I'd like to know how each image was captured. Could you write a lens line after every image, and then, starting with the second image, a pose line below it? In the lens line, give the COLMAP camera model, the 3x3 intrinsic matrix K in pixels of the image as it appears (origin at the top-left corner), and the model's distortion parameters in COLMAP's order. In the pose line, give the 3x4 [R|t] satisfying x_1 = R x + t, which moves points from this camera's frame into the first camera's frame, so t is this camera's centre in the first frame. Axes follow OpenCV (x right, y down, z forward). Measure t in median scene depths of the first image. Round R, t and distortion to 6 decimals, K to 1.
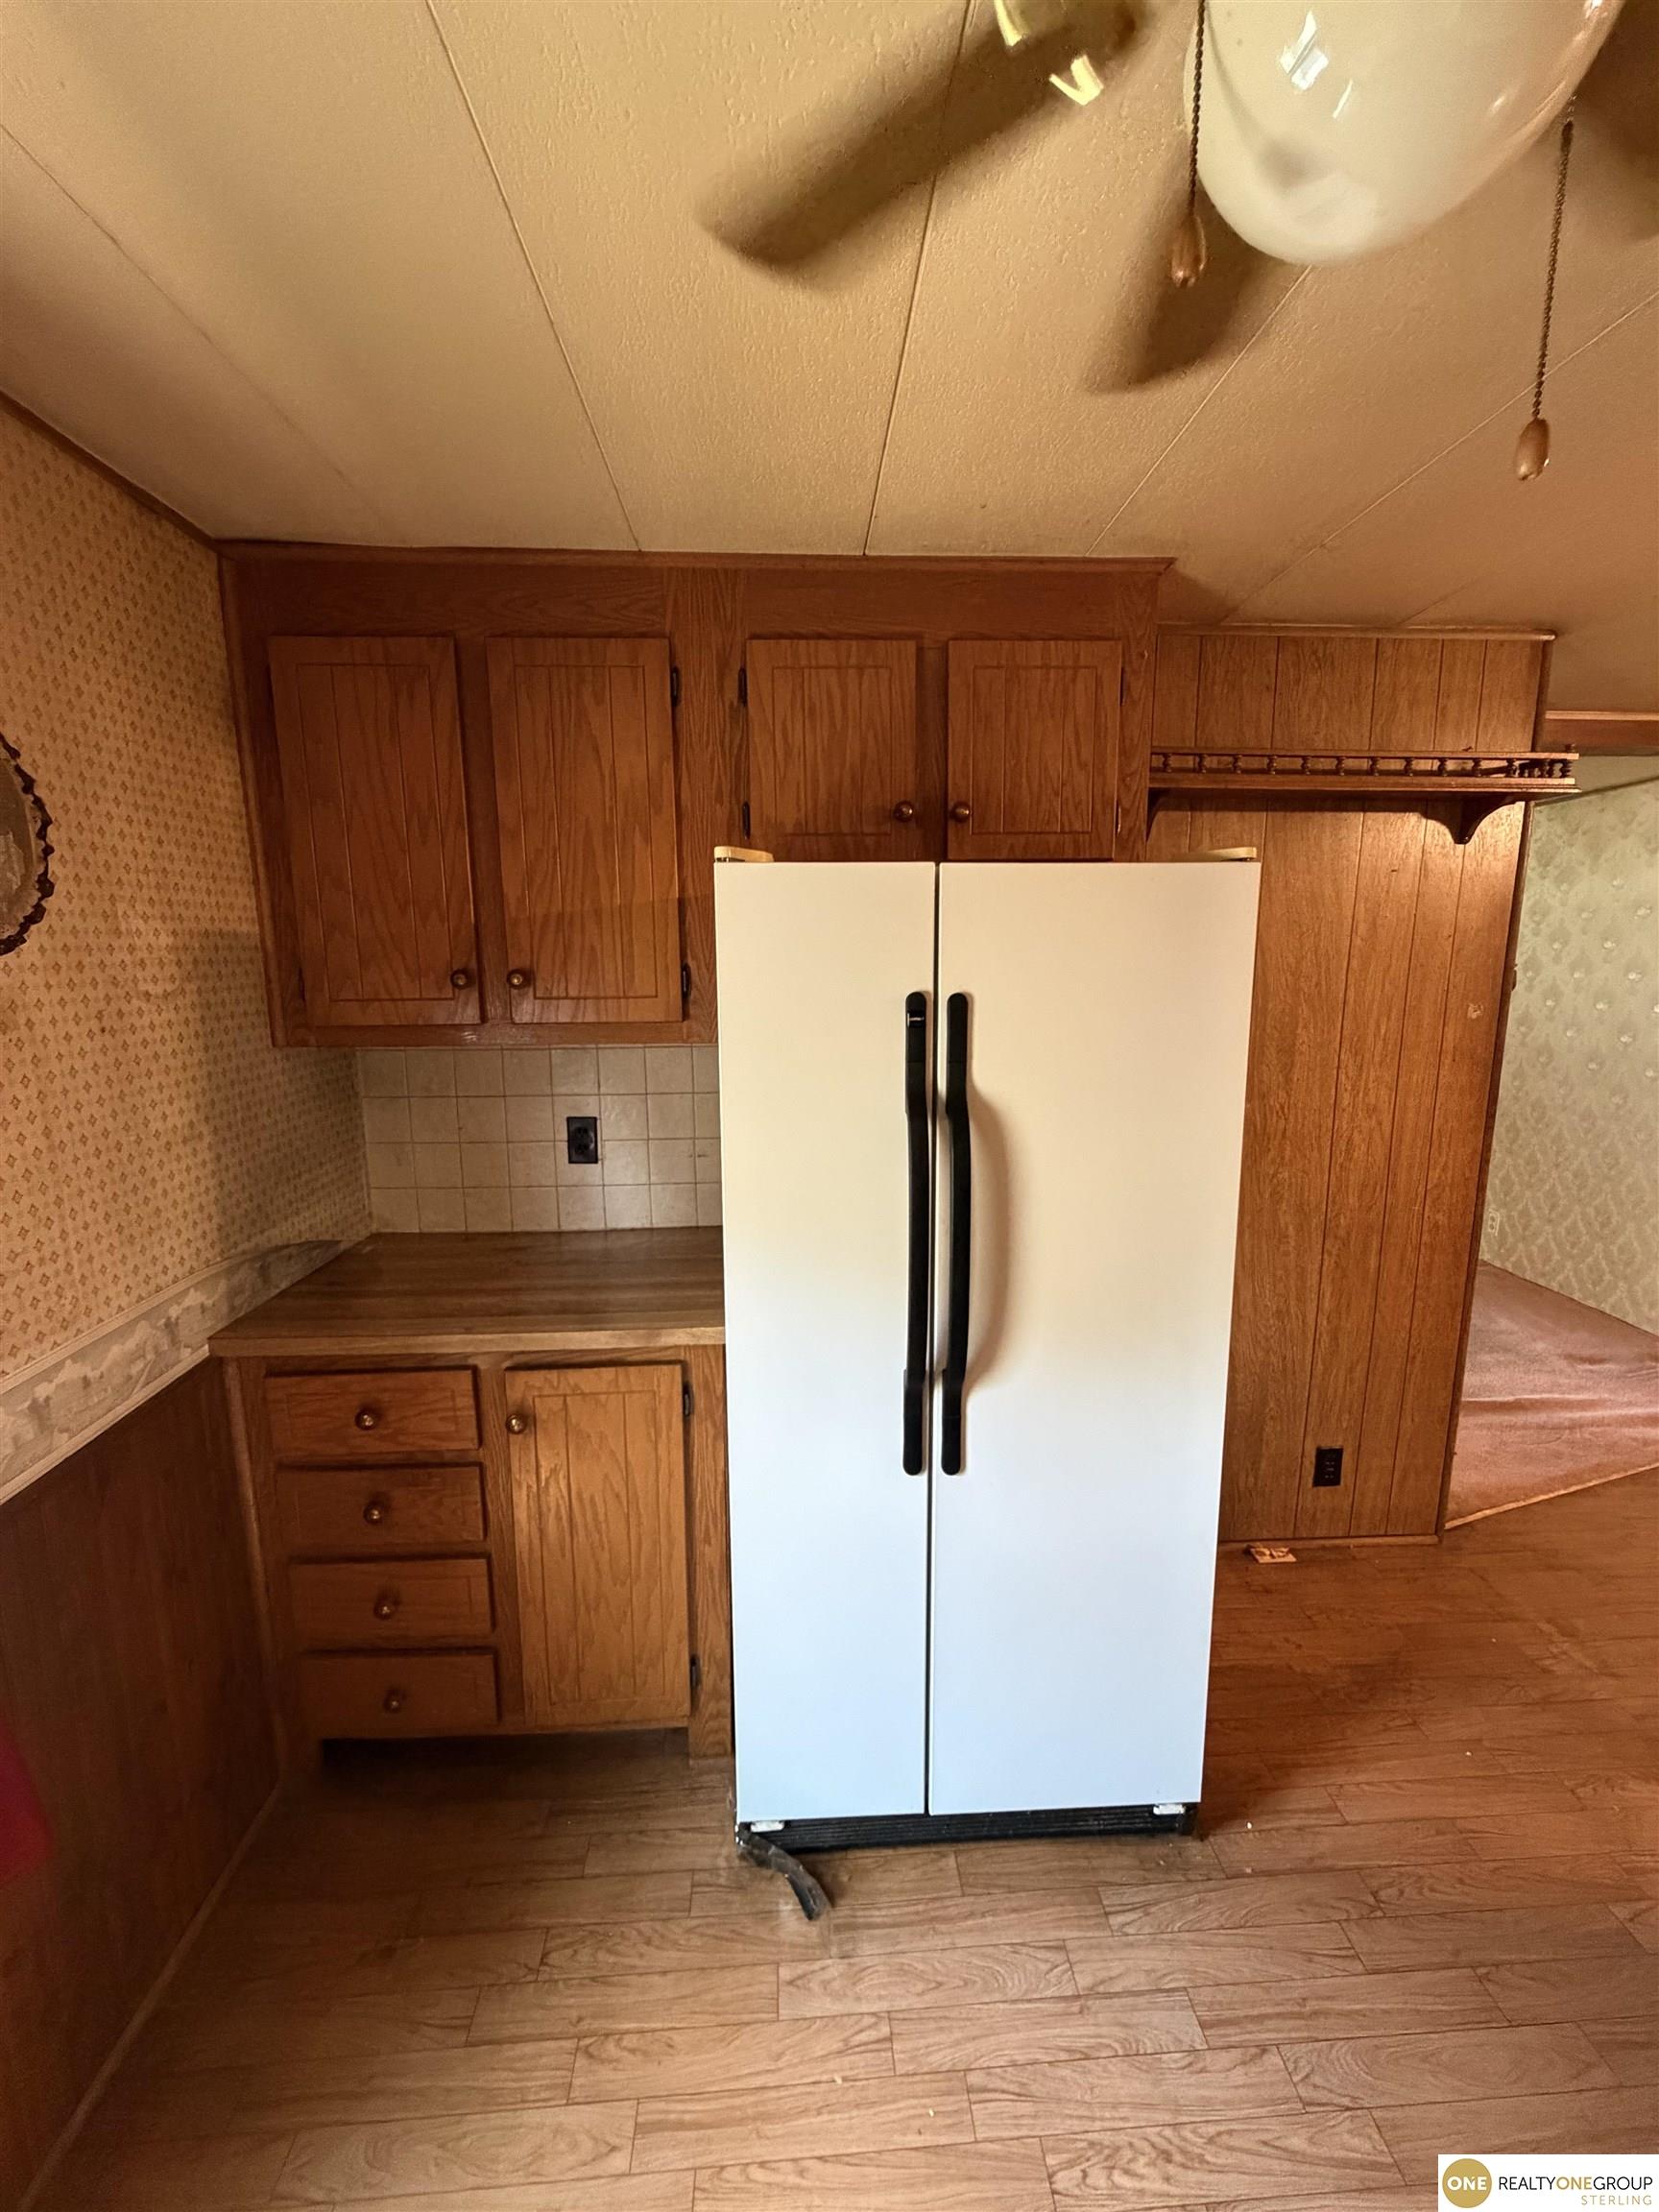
lens RADIAL K [[879.7, 0, 831.5], [0, 879.7, 1101.9], [0, 0, 1]] dist [0.002792, 0.000271]
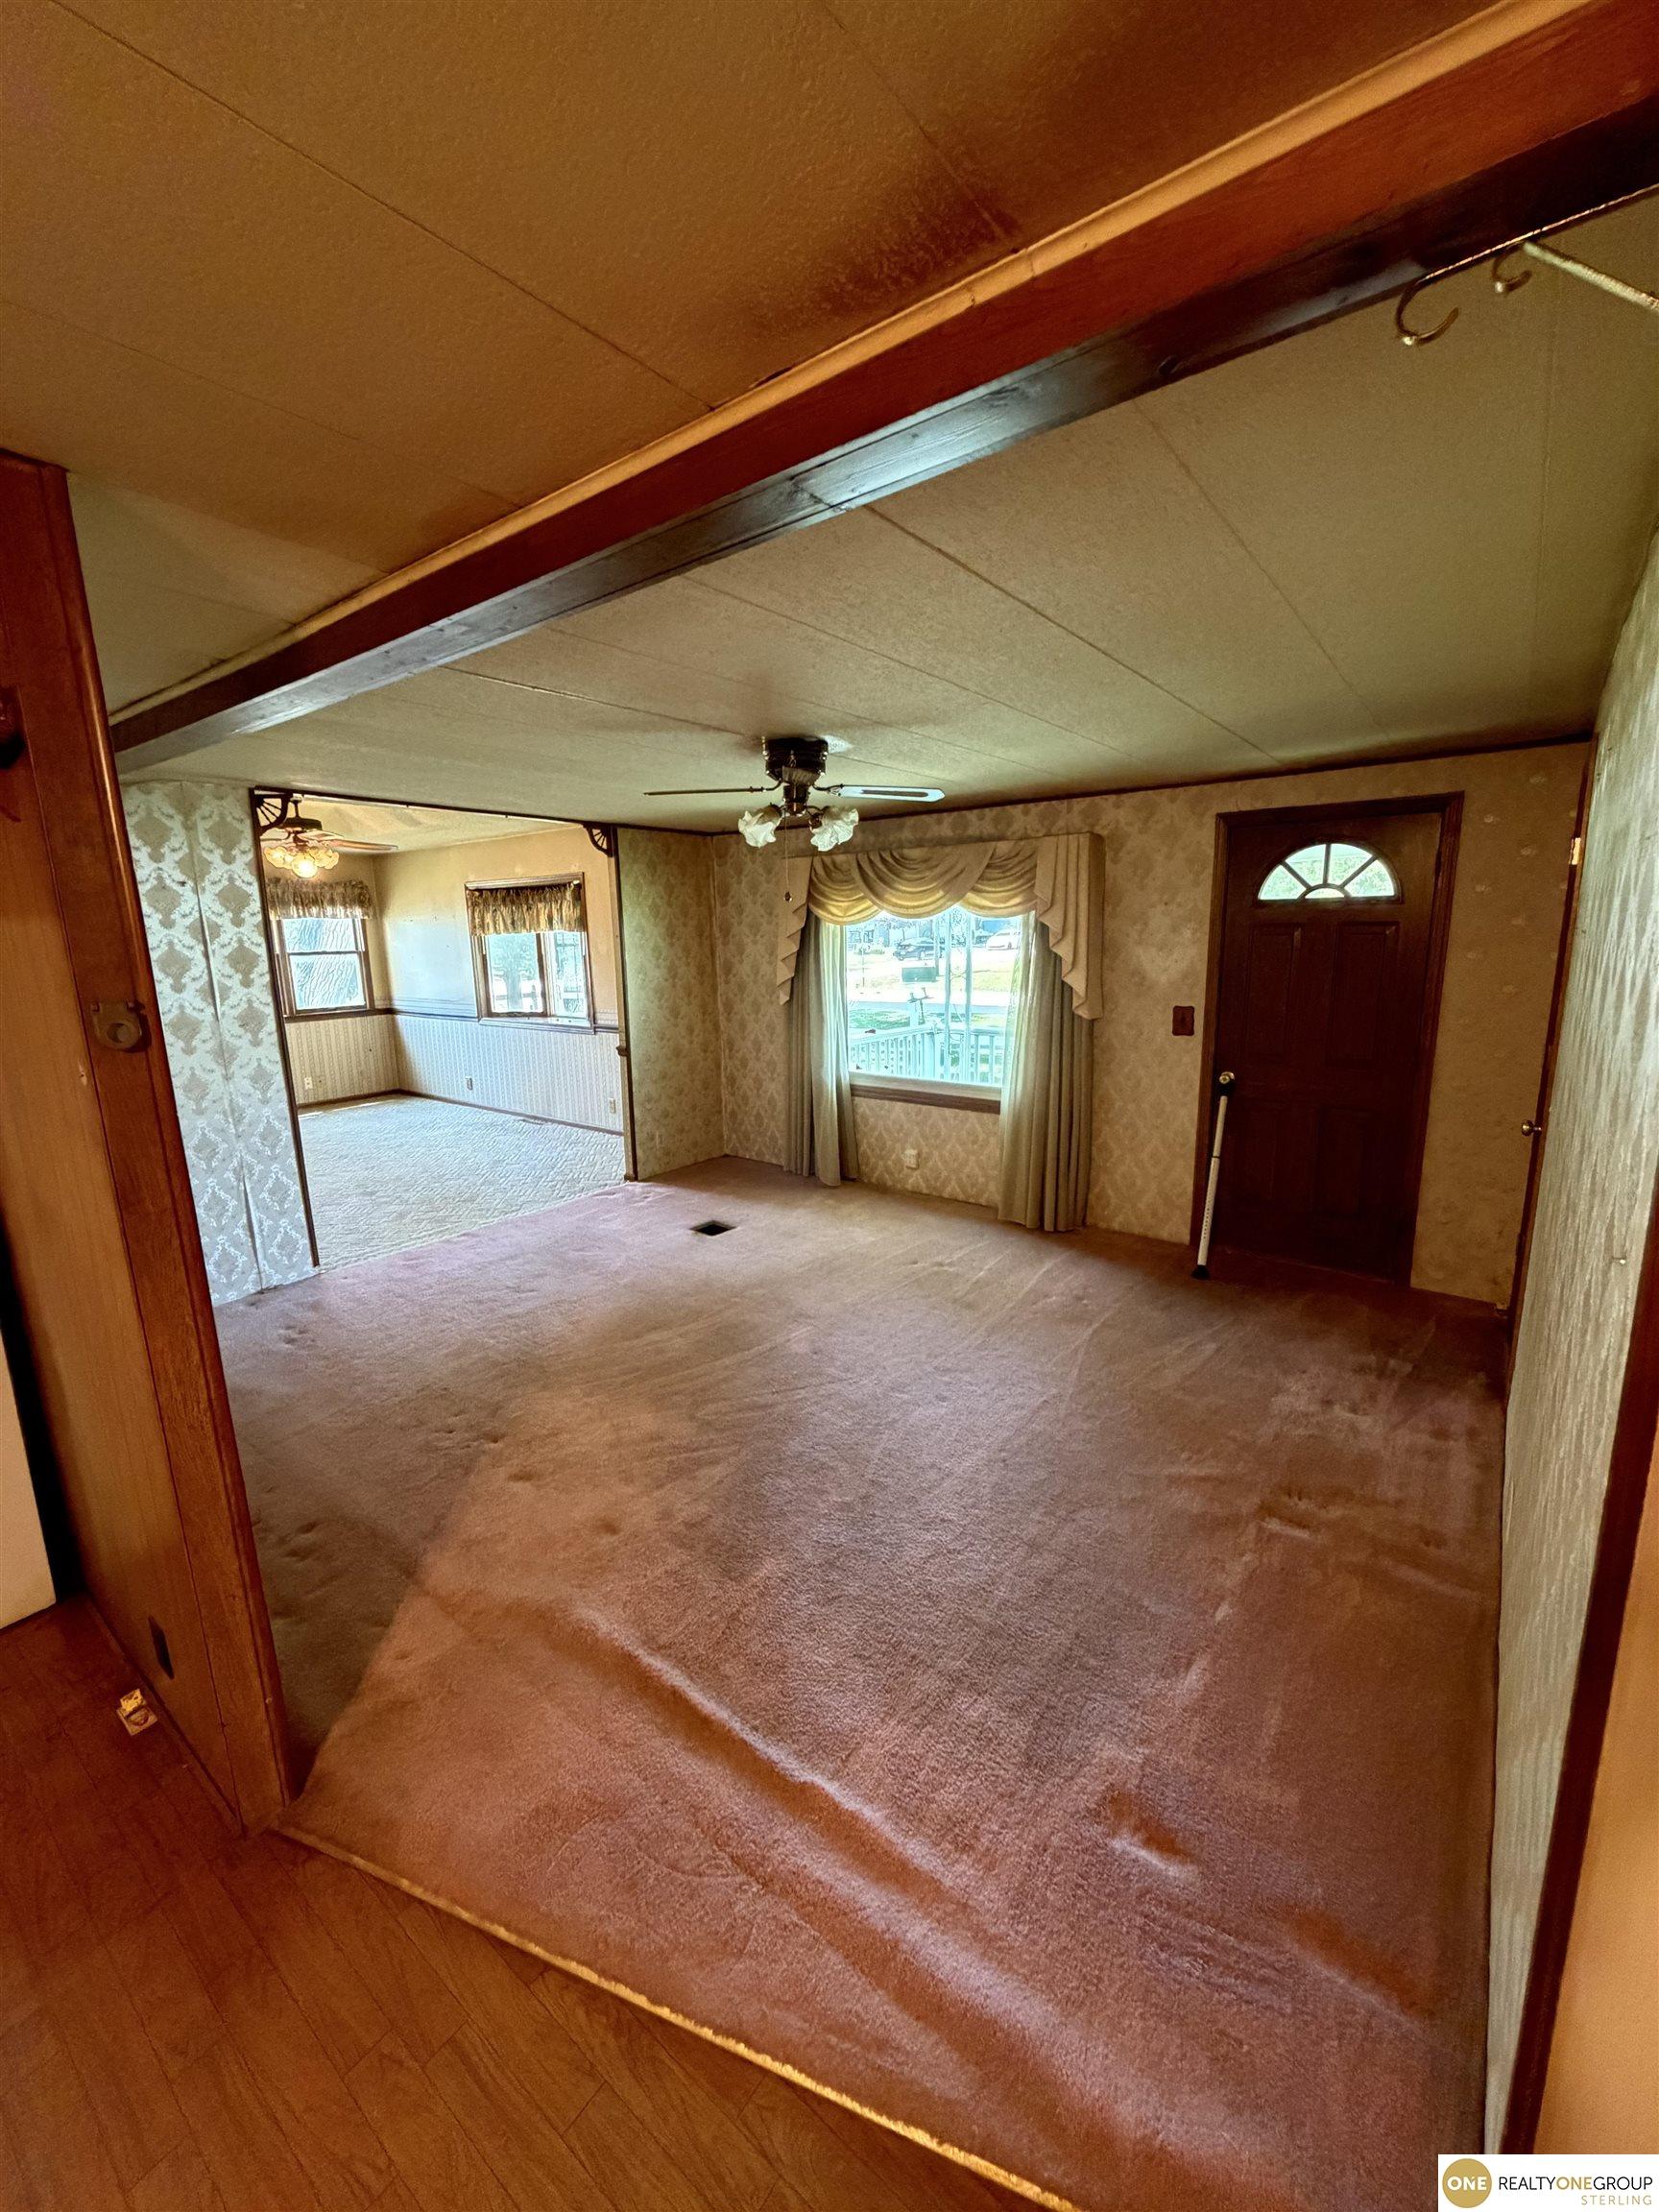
lens RADIAL K [[879.7, 0, 830.4], [0, 879.7, 1100.1], [0, 0, 1]] dist [0.002792, 0.000271]
pose [[0.764347, 0.113995, -0.634649, 1.547514], [-0.082882, 0.993453, 0.078624, -0.179644], [0.639457, -0.007495, 0.768791, 0.842729]]
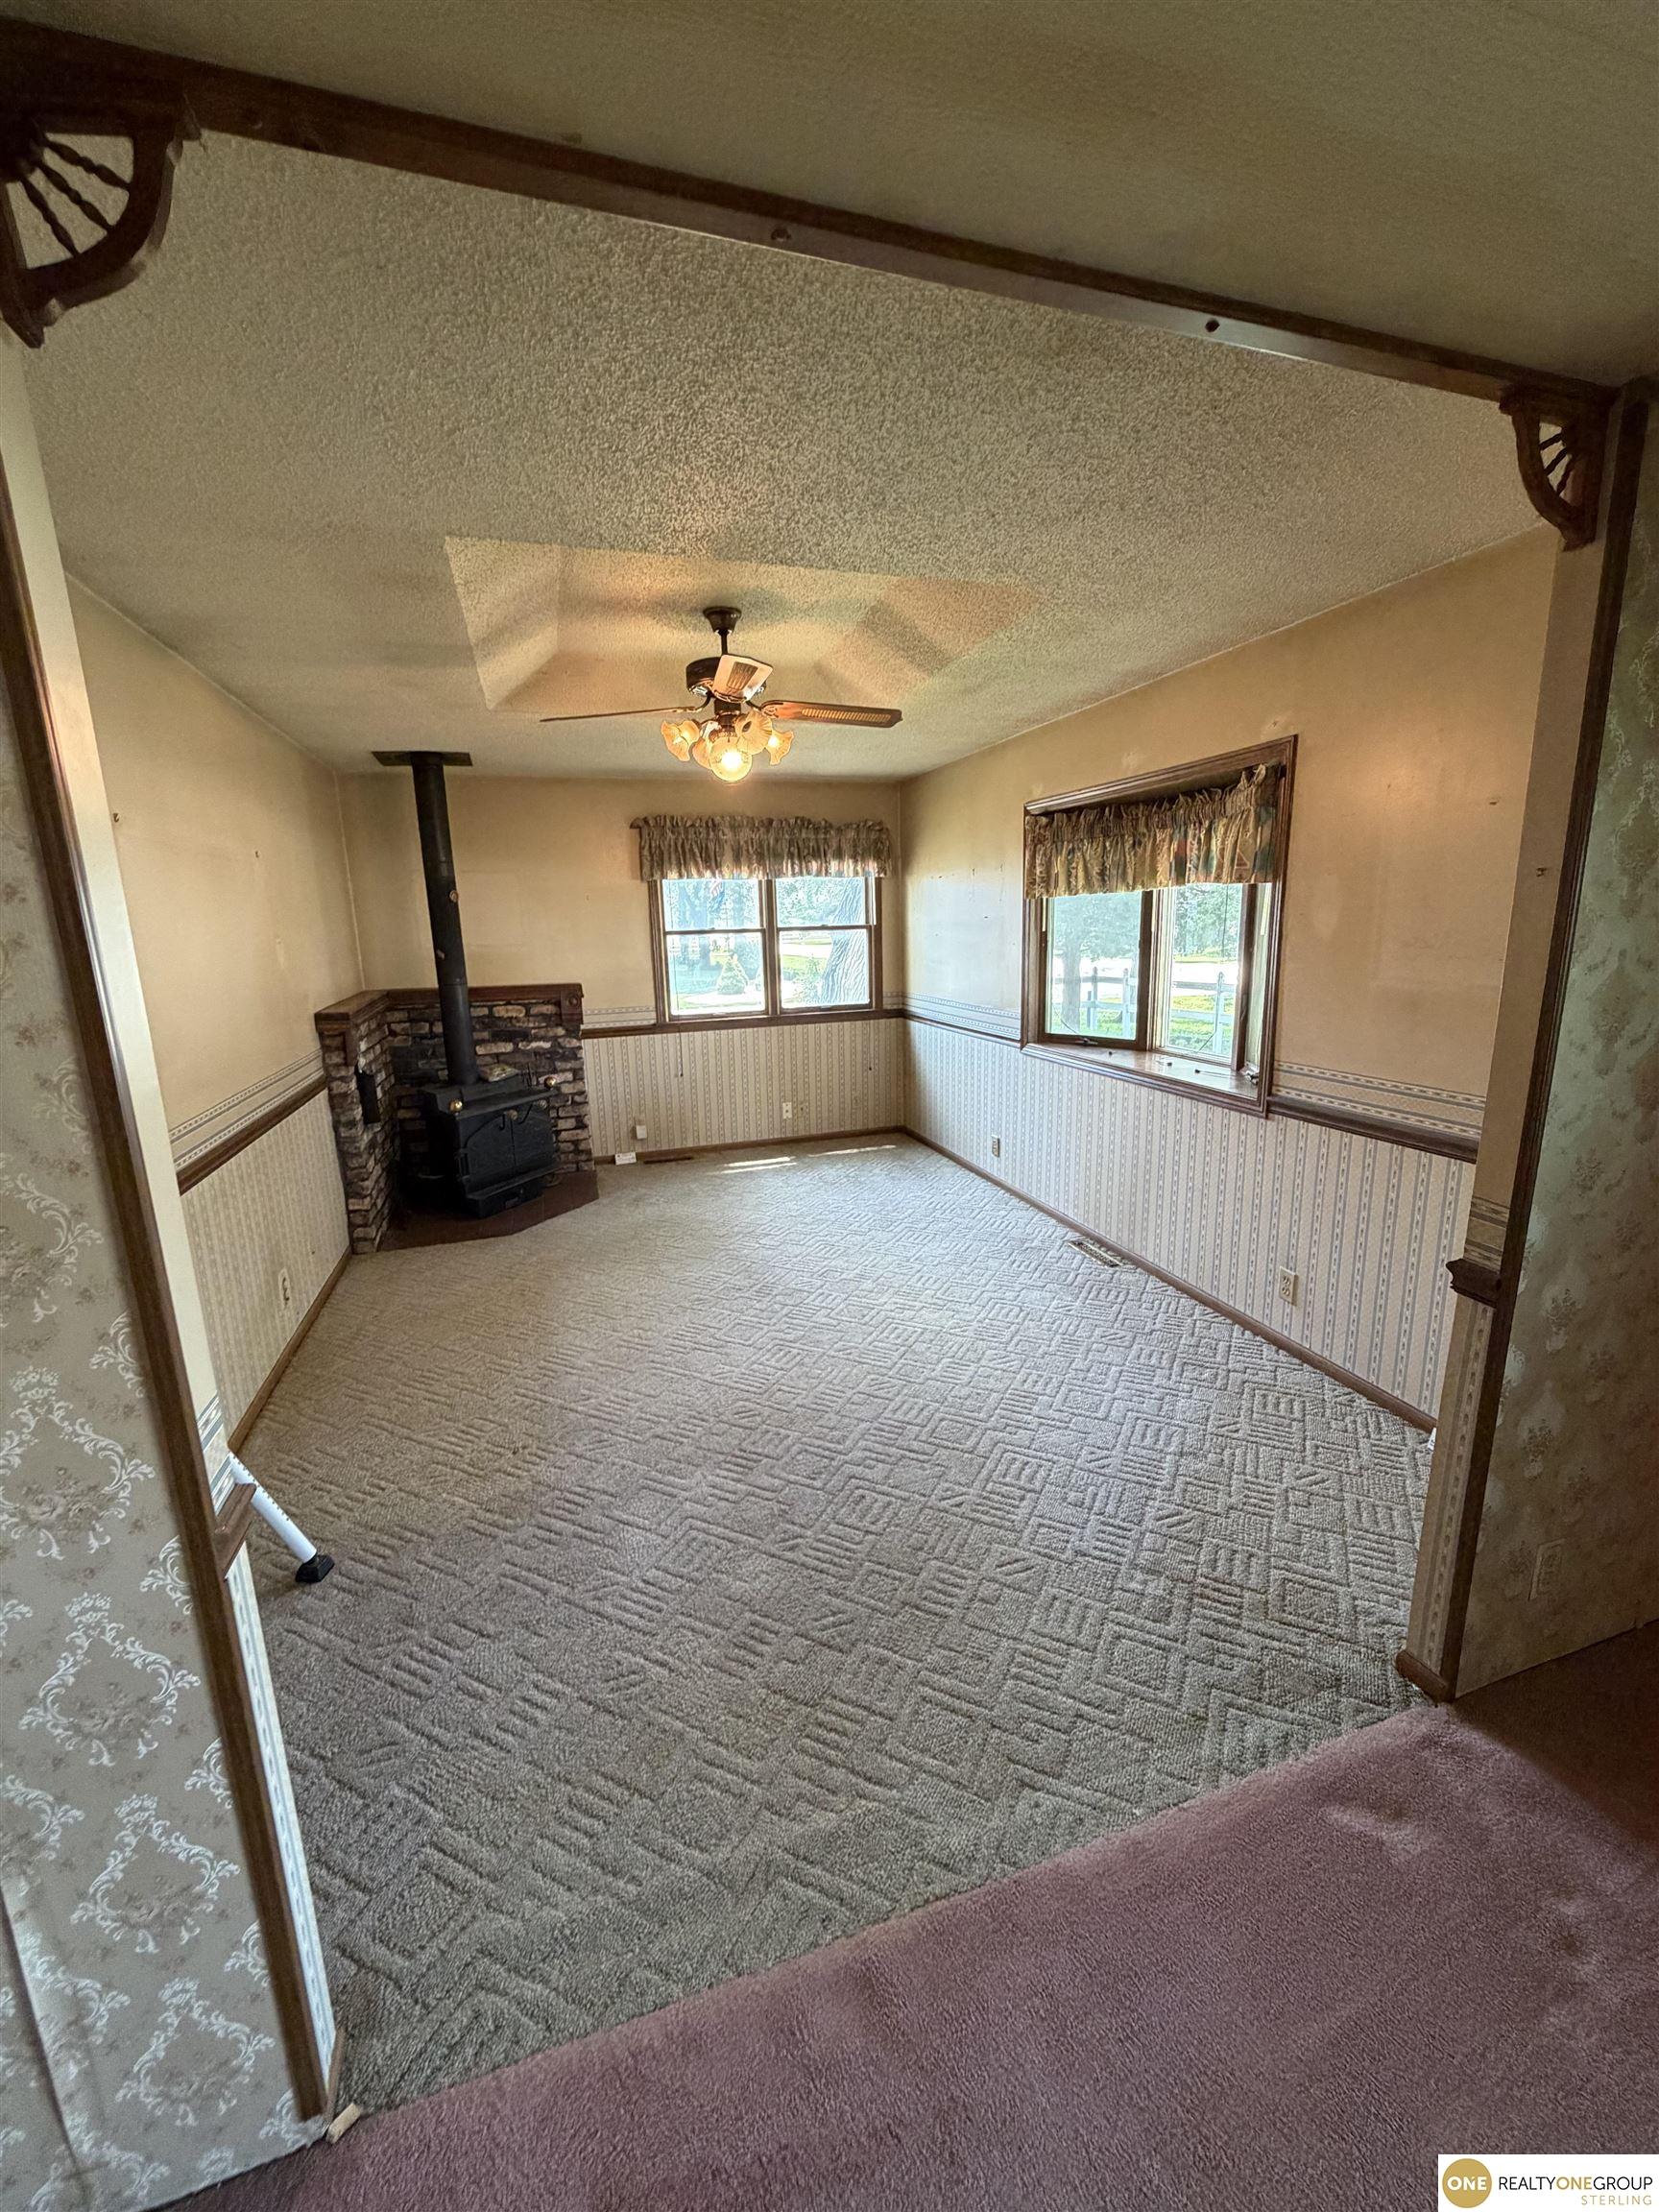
lens RADIAL K [[879.7, 0, 834.4], [0, 879.7, 1100.0], [0, 0, 1]] dist [0.002792, 0.000271]
pose [[0.267755, 0.194621, -0.943626, -0.068020], [-0.122165, 0.978339, 0.167116, -0.274834], [0.955711, 0.070532, 0.285731, 1.718097]]
